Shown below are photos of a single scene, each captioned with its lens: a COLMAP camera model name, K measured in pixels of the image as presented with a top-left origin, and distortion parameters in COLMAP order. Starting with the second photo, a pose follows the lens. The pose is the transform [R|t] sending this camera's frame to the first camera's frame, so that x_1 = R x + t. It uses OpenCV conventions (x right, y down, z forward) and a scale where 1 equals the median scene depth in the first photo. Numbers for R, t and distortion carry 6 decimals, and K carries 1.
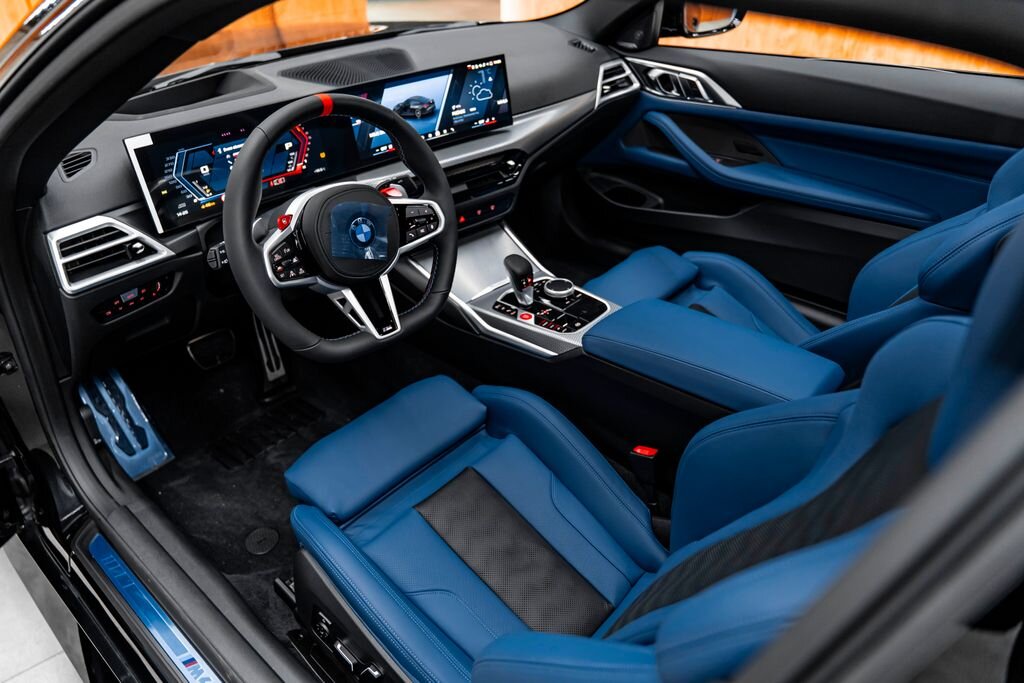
lens RADIAL K [[696.5, 0, 512.0], [0, 696.5, 341.5], [0, 0, 1]] dist [-0.023403, 0.000609]
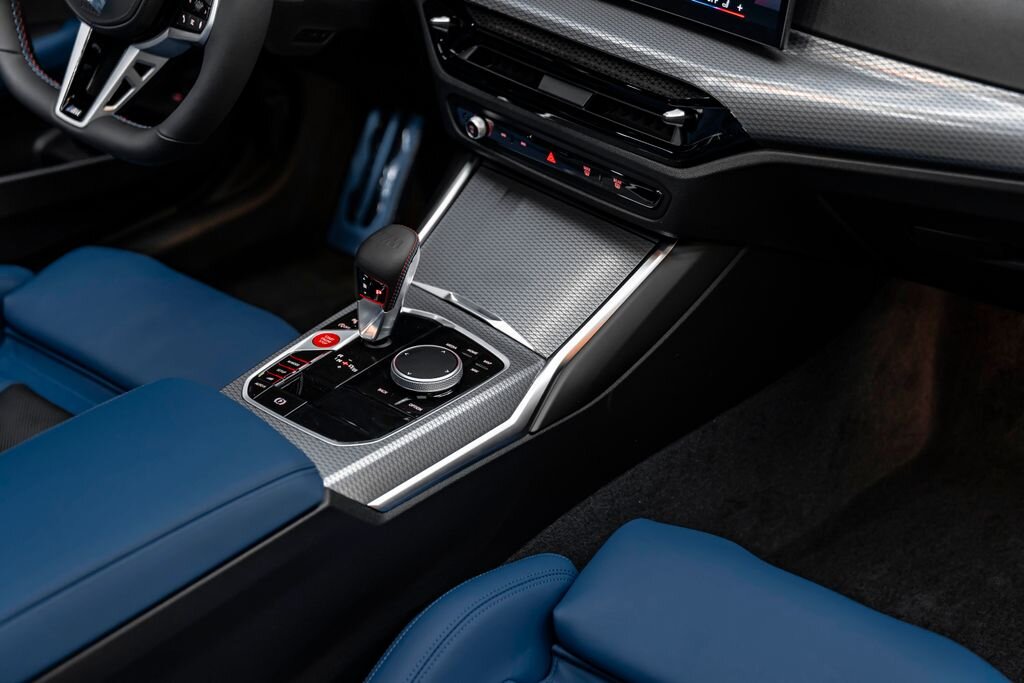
lens RADIAL K [[1576.0, 0, 512.0], [0, 1576.0, 341.5], [0, 0, 1]] dist [0.032025, -0.028481]
pose [[0.041921, 0.535408, -0.843553, 0.945915], [-0.550713, 0.716840, 0.427615, -0.572560], [0.833641, 0.446630, 0.324907, 0.795190]]
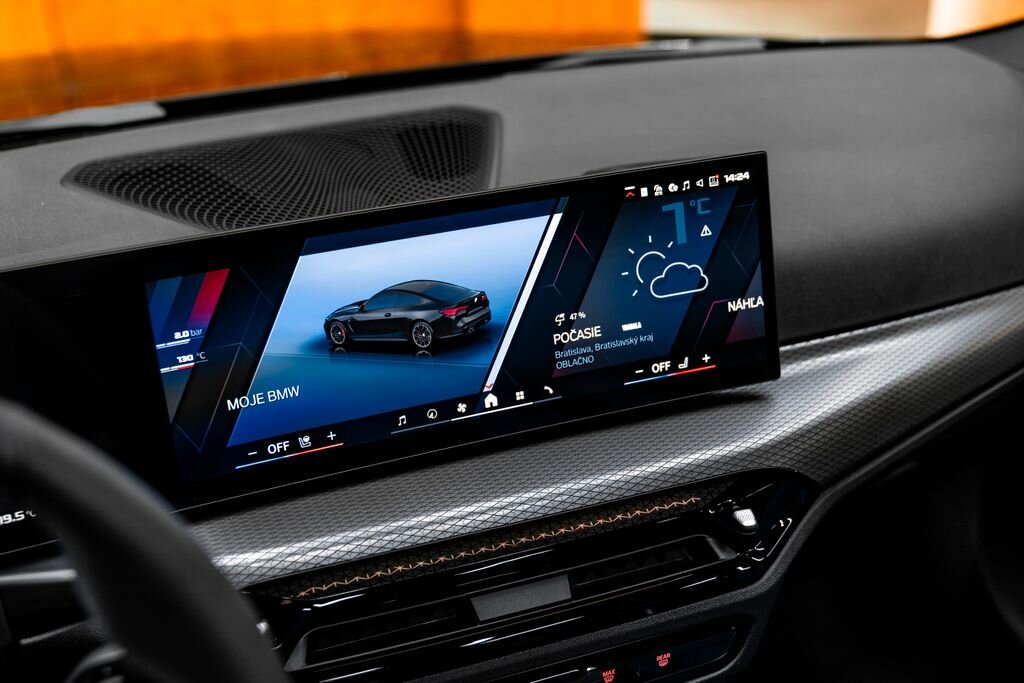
lens RADIAL K [[1298.9, 0, 512.0], [0, 1298.9, 341.5], [0, 0, 1]] dist [-0.005277, -0.003171]
pose [[0.944552, 0.098011, -0.313394, 0.077936], [-0.158581, 0.971892, -0.174004, -0.252313], [0.287531, 0.214055, 0.933545, 0.531299]]
